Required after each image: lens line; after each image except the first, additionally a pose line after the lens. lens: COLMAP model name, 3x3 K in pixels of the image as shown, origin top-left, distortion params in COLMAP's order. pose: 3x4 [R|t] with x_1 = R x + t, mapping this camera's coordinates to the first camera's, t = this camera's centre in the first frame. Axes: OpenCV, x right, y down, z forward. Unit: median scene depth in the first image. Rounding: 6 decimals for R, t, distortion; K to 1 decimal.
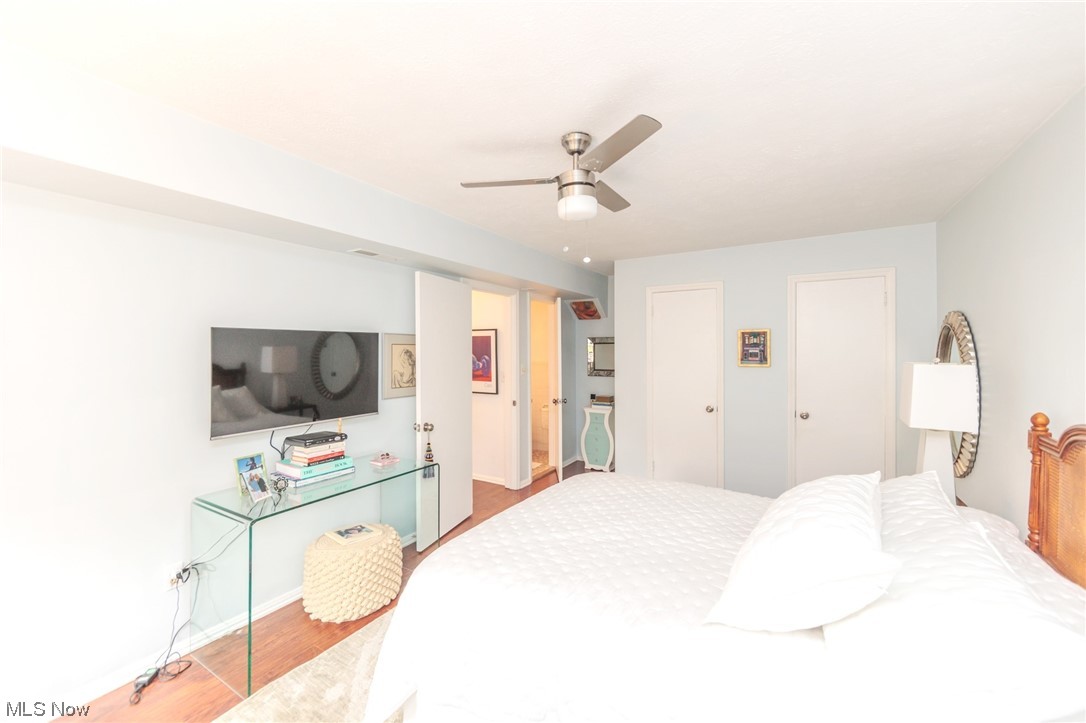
lens RADIAL K [[424.8, 0, 543.7], [0, 424.8, 352.4], [0, 0, 1]] dist [-0.002236, -0.000649]
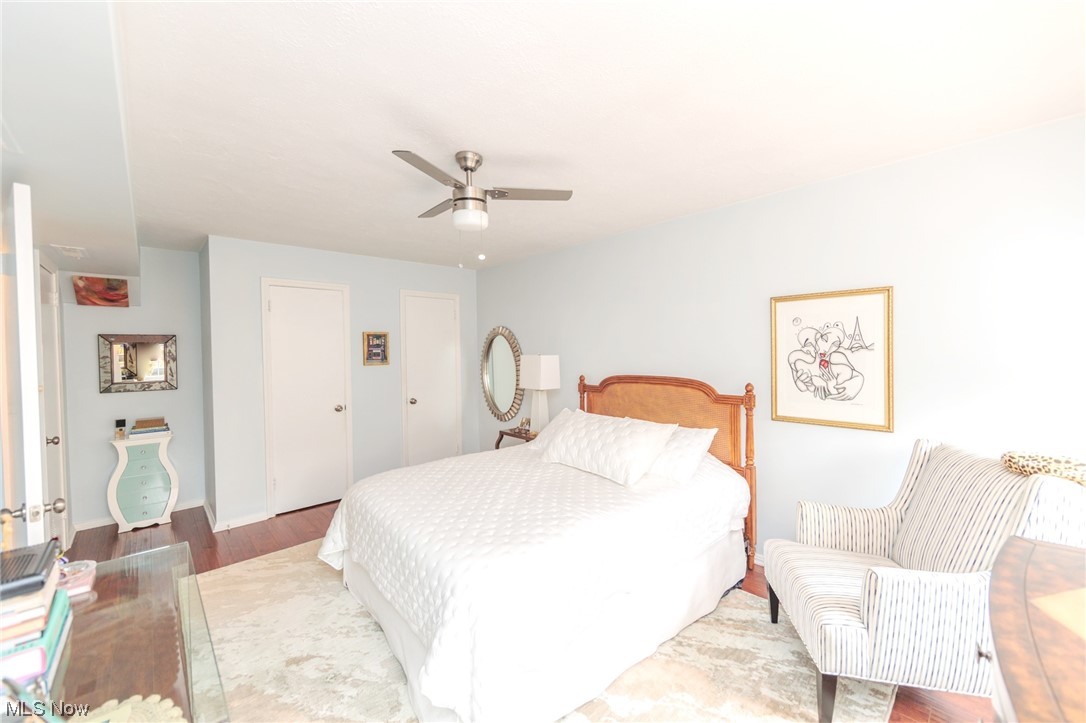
lens RADIAL K [[424.8, 0, 541.8], [0, 424.8, 360.0], [0, 0, 1]] dist [-0.002236, -0.000649]
pose [[0.285586, -0.024948, 0.958028, -0.491123], [0.018857, 0.999614, 0.020409, 0.005897], [-0.958168, 0.012237, 0.285946, 0.263647]]
